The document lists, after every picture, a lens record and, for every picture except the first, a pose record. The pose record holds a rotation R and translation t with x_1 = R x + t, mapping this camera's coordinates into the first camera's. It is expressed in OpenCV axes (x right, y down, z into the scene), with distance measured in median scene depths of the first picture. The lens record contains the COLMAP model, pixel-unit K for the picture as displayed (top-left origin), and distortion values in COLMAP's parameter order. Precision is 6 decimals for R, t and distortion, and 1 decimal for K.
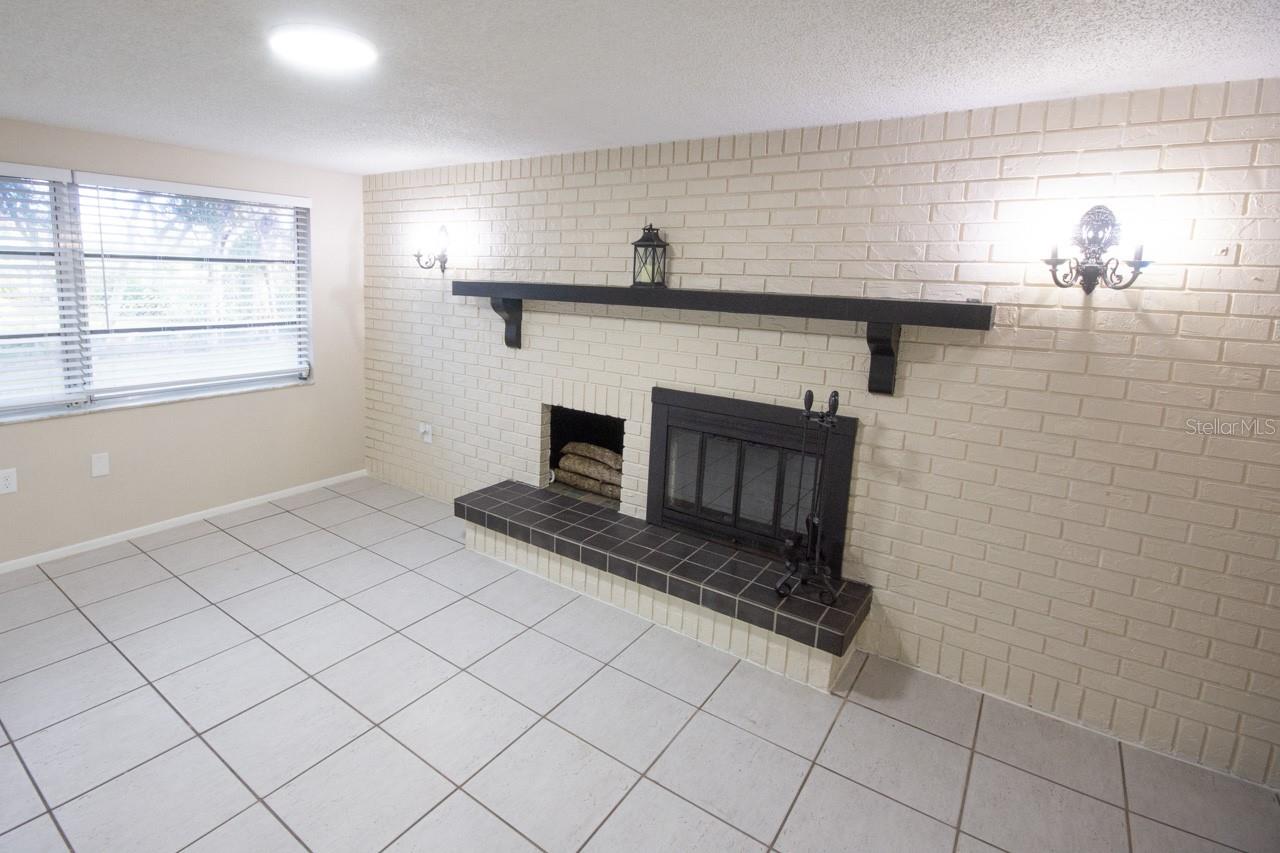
lens RADIAL K [[660.9, 0, 545.2], [0, 660.9, 369.3], [0, 0, 1]] dist [-0.004429, -0.000685]
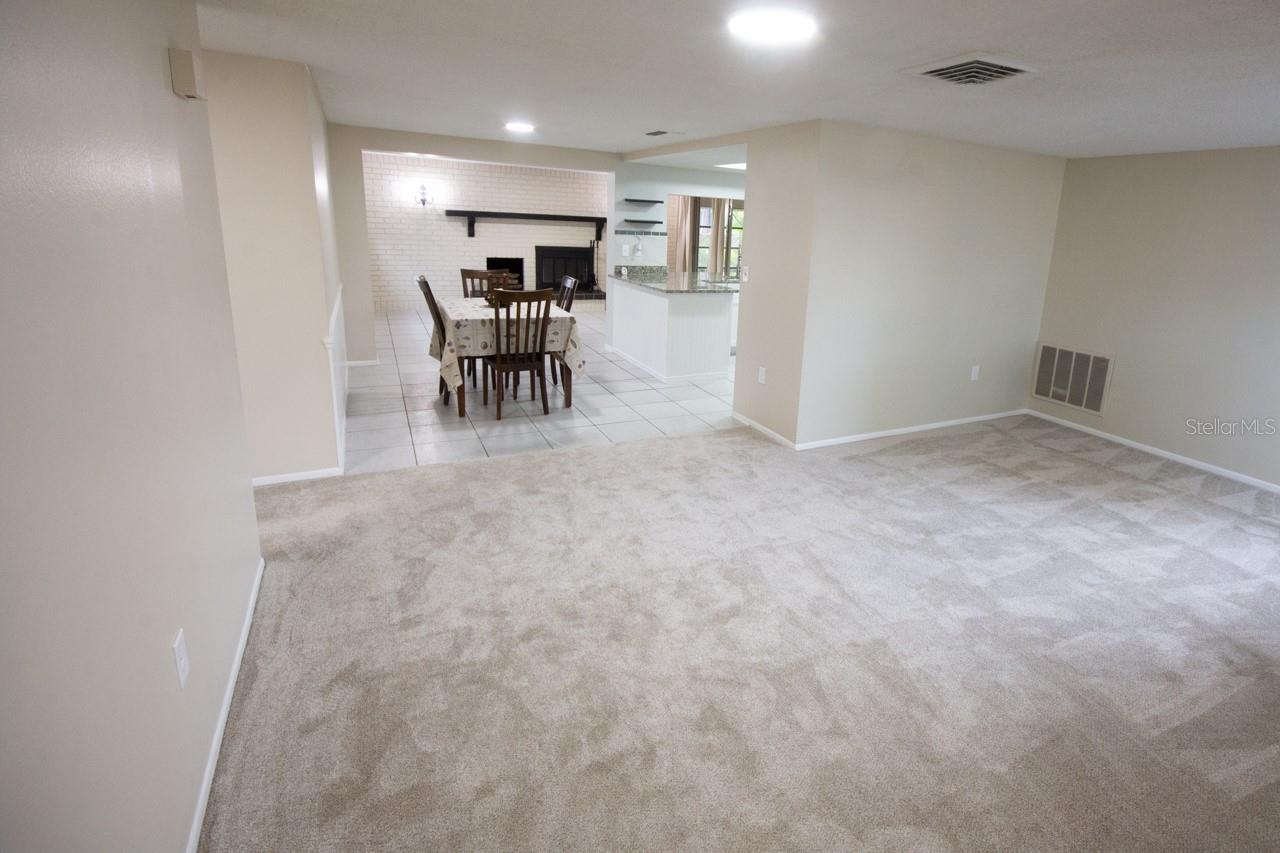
lens RADIAL K [[660.9, 0, 735.6], [0, 660.9, 368.0], [0, 0, 1]] dist [-0.004429, -0.000685]
pose [[0.355914, -0.210620, 0.910475, -2.998330], [0.099164, 0.977283, 0.187311, 0.121746], [-0.929242, 0.023619, 0.368715, -1.249197]]
